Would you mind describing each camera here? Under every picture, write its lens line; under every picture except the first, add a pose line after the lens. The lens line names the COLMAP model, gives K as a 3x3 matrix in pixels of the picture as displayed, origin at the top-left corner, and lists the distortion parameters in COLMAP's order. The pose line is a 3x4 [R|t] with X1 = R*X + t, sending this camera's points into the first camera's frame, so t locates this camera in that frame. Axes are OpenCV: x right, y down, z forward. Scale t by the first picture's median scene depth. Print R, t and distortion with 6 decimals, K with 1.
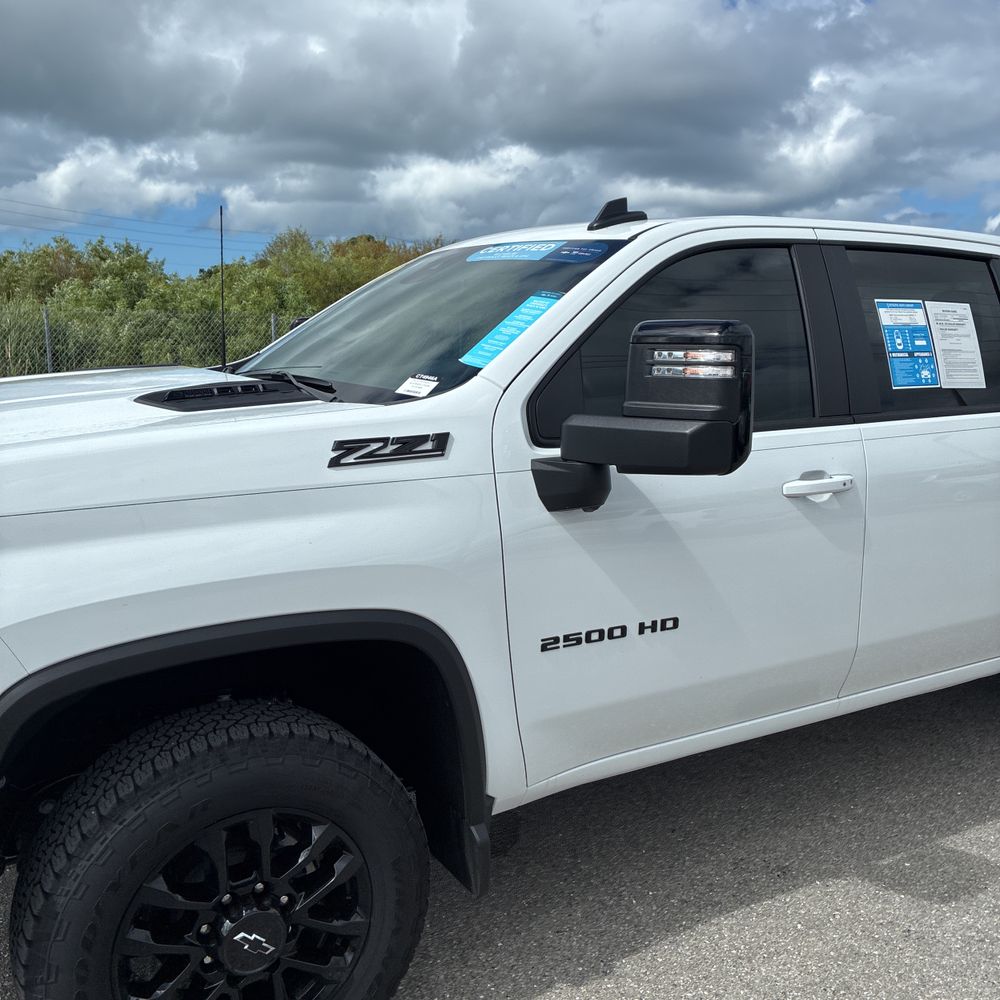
lens RADIAL K [[1038.2, 0, 477.0], [0, 1038.2, 497.3], [0, 0, 1]] dist [0.020034, 0.047264]
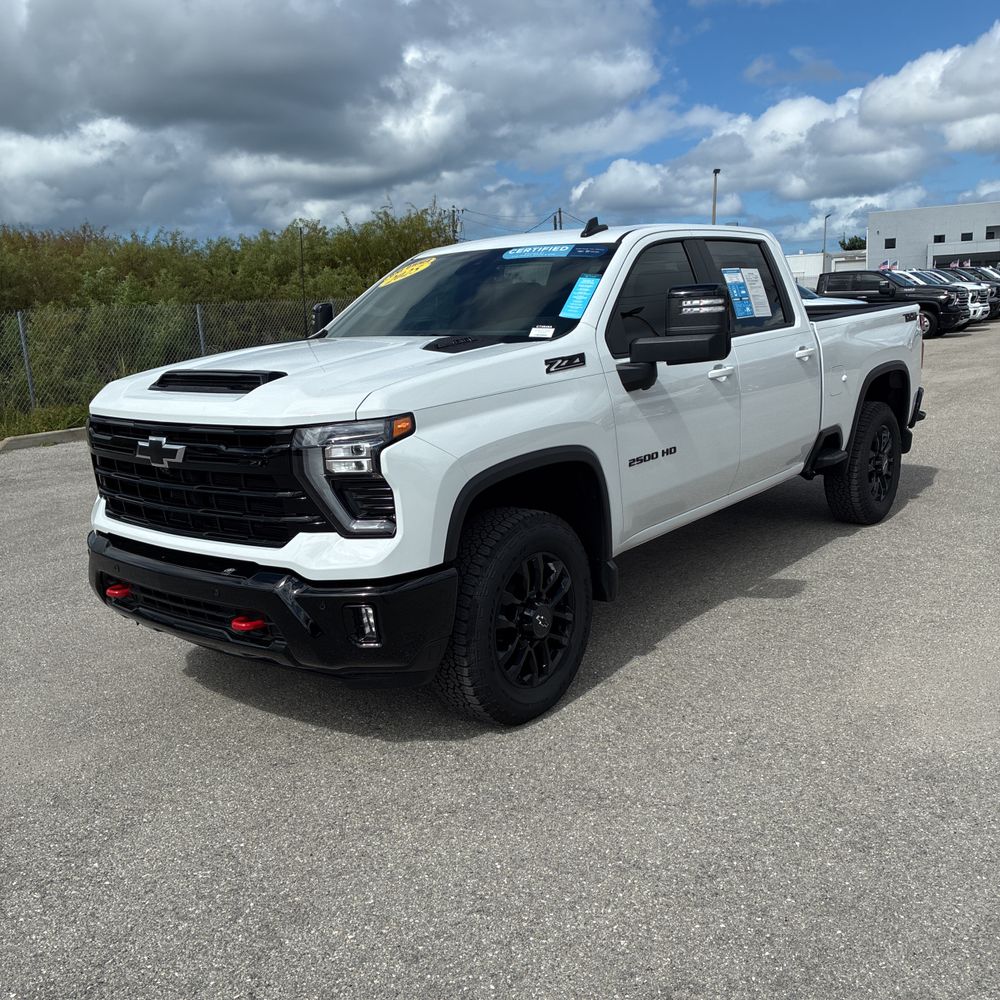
lens RADIAL K [[1034.5, 0, 500.5], [0, 1034.5, 530.5], [0, 0, 1]] dist [0.018713, 0.046130]
pose [[0.929001, -0.141696, 0.341876, -0.620165], [0.123762, 0.989561, 0.073835, 0.072350], [-0.348770, -0.026281, 0.936840, -0.521944]]
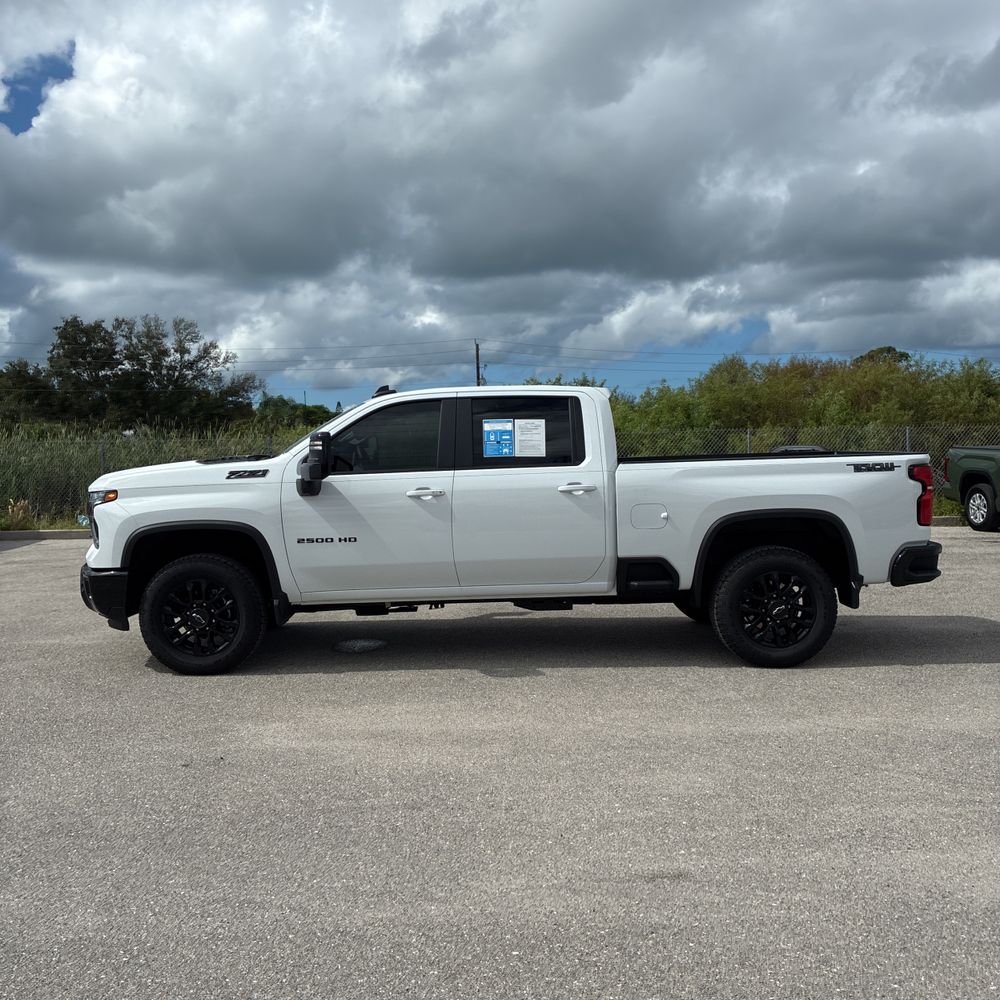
lens RADIAL K [[1024.7, 0, 492.9], [0, 1024.7, 497.8], [0, 0, 1]] dist [0.026827, -0.005993]
pose [[0.873632, -0.002846, -0.486578, 1.510919], [-0.050521, 0.994048, -0.096523, 0.209395], [0.483957, 0.108908, 0.868288, -0.991135]]
